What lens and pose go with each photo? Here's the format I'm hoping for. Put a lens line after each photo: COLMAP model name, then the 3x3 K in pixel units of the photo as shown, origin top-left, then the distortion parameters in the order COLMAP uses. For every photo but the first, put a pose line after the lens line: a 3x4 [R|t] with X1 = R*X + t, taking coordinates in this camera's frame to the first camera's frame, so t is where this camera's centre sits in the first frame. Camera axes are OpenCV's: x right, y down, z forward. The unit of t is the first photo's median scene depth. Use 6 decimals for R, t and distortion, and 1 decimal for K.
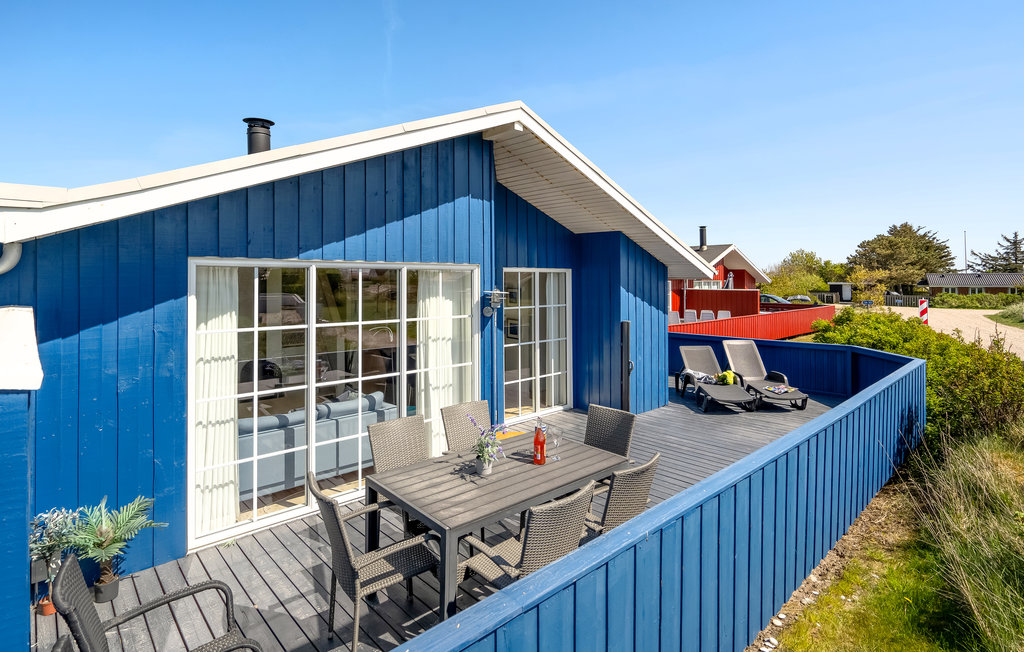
lens RADIAL K [[506.0, 0, 513.2], [0, 506.0, 277.5], [0, 0, 1]] dist [0.001762, 0.000881]
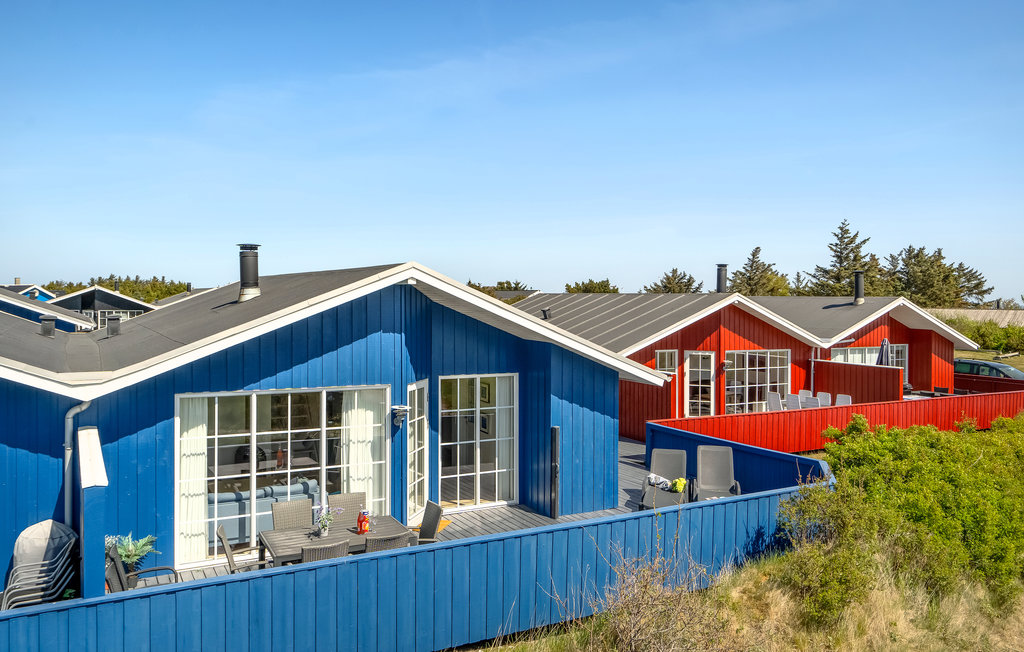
lens RADIAL K [[751.4, 0, 512.0], [0, 751.4, 326.0], [0, 0, 1]] dist [0.008085, -0.000278]
pose [[0.972847, 0.018195, -0.230731, 0.830026], [-0.011120, 0.999428, 0.031927, -0.296014], [0.231180, -0.028495, 0.972494, -0.943066]]
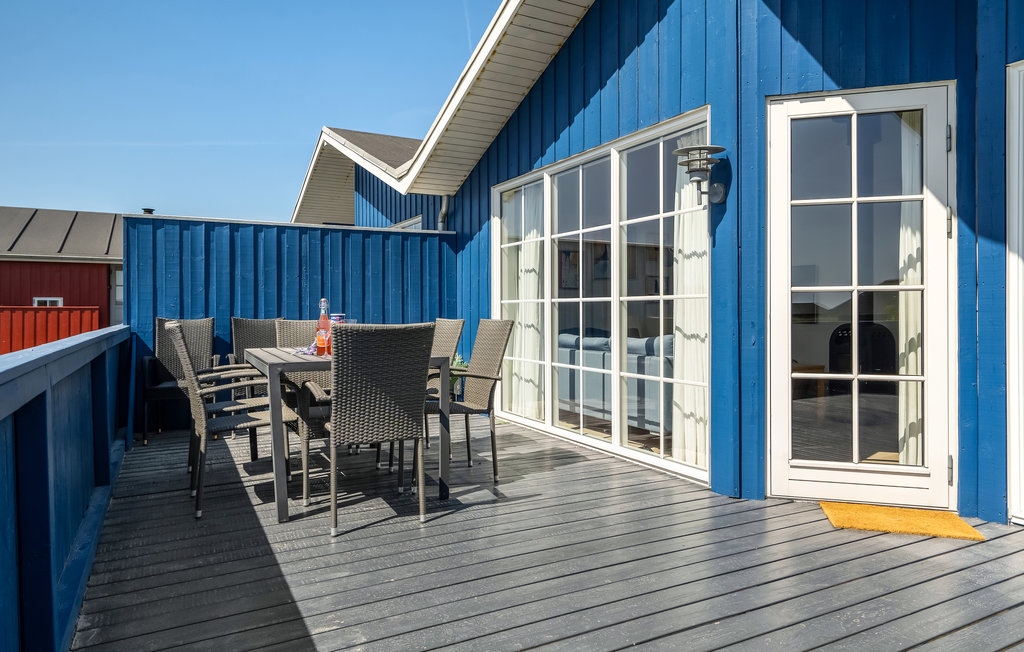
lens RADIAL K [[640.3, 0, 507.6], [0, 640.3, 314.6], [0, 0, 1]] dist [0.002517, 0.000586]
pose [[-0.260977, 0.000623, -0.965345, 0.780832], [0.000632, 1.000000, 0.000474, 0.239005], [0.965345, -0.000487, -0.260977, 1.230035]]
